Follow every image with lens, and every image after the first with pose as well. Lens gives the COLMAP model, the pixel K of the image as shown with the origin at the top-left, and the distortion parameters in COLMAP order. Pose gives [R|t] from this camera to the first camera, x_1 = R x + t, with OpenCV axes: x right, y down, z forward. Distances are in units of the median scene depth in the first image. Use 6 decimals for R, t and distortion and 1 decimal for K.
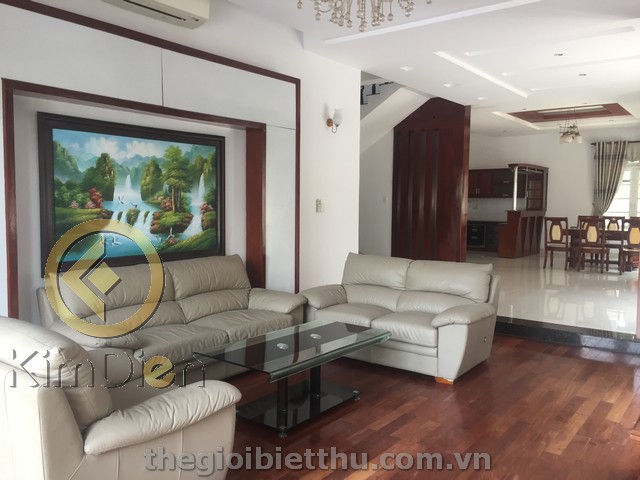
lens RADIAL K [[538.7, 0, 317.4], [0, 538.7, 241.2], [0, 0, 1]] dist [0.043085, -0.077442]
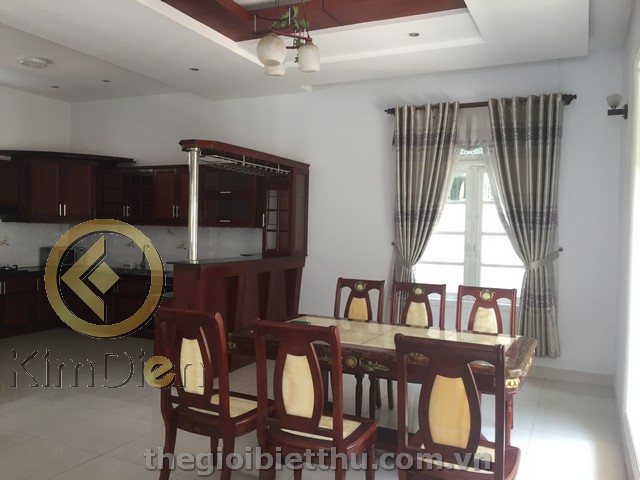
lens RADIAL K [[538.7, 0, 314.7], [0, 538.7, 238.4], [0, 0, 1]] dist [0.043085, -0.077442]
pose [[0.974569, 0.011324, 0.223800, 0.437197], [0.001379, 0.998401, -0.056519, -0.061185], [-0.224082, 0.055390, 0.972995, 0.730514]]
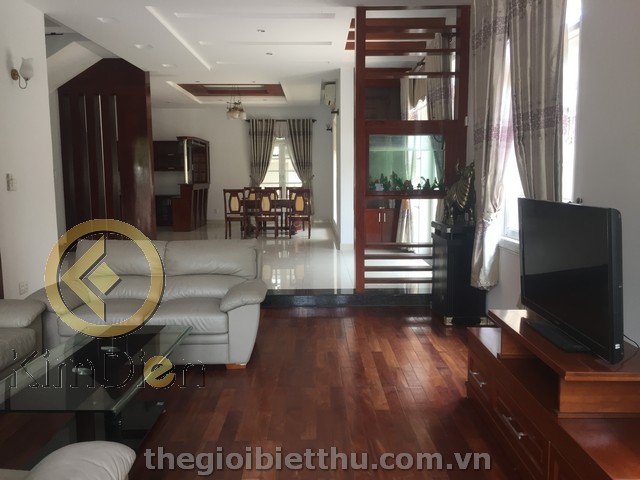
lens RADIAL K [[538.7, 0, 319.7], [0, 538.7, 243.7], [0, 0, 1]] dist [0.043085, -0.077442]
pose [[0.782906, -0.089562, 0.615659, -0.083326], [0.056324, 0.995724, 0.073226, -0.006115], [-0.619585, -0.022653, 0.784603, 0.068899]]
